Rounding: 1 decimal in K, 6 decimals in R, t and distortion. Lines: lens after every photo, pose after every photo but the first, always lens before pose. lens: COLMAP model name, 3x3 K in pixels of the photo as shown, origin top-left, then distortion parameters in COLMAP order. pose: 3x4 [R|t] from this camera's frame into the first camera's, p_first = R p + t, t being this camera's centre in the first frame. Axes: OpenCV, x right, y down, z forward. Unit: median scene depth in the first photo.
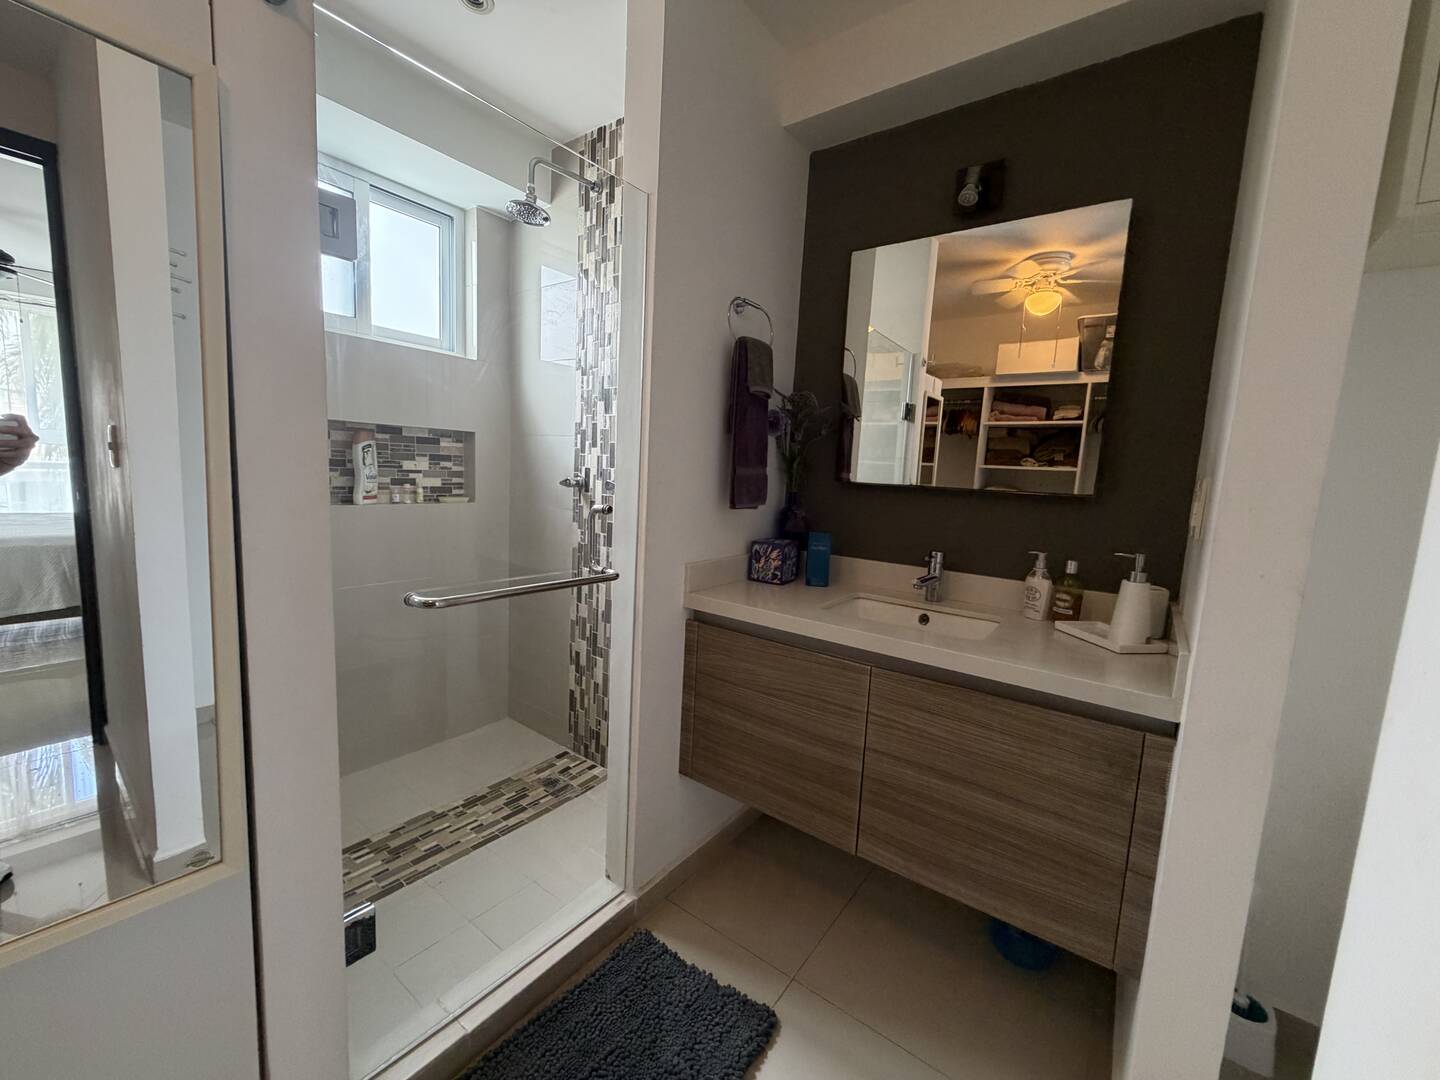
lens RADIAL K [[576.2, 0, 714.9], [0, 576.2, 537.7], [0, 0, 1]] dist [0.000873, -0.000011]
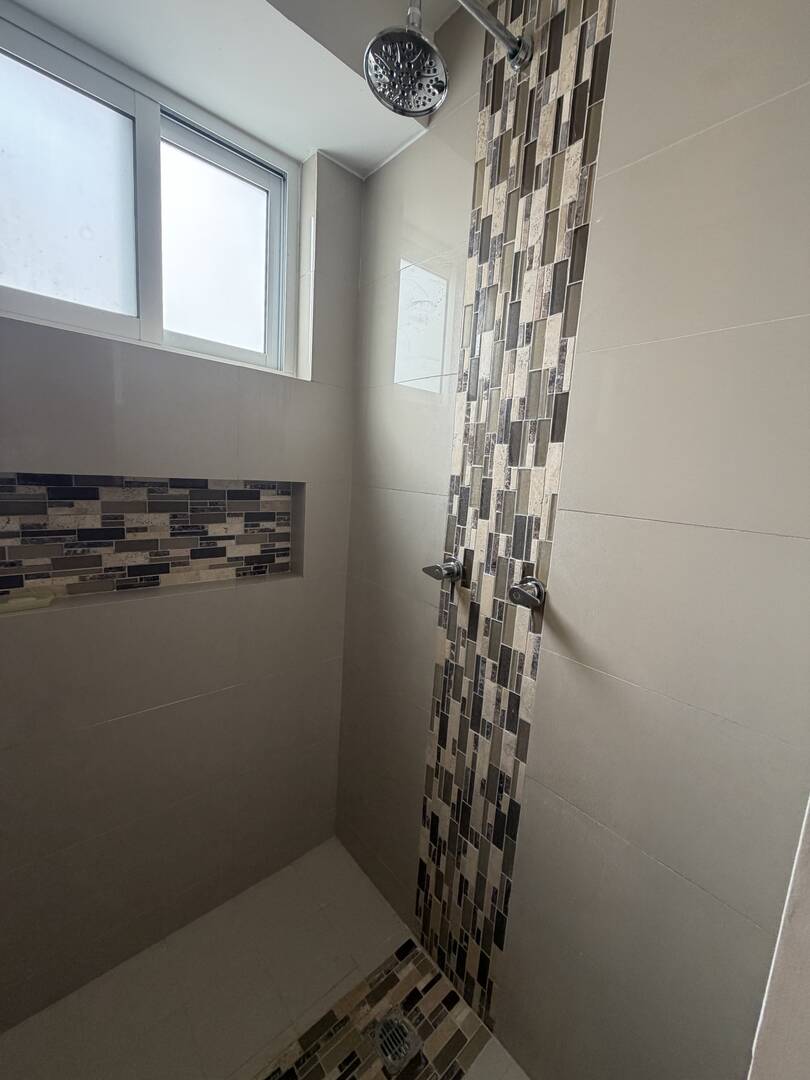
lens RADIAL K [[432.2, 0, 404.8], [0, 432.2, 534.0], [0, 0, 1]] dist [0.000873, -0.000011]
pose [[0.978414, 0.044233, -0.201866, -0.197033], [-0.040816, 0.998945, 0.021061, -0.146216], [0.202585, -0.012367, 0.979187, 0.534713]]
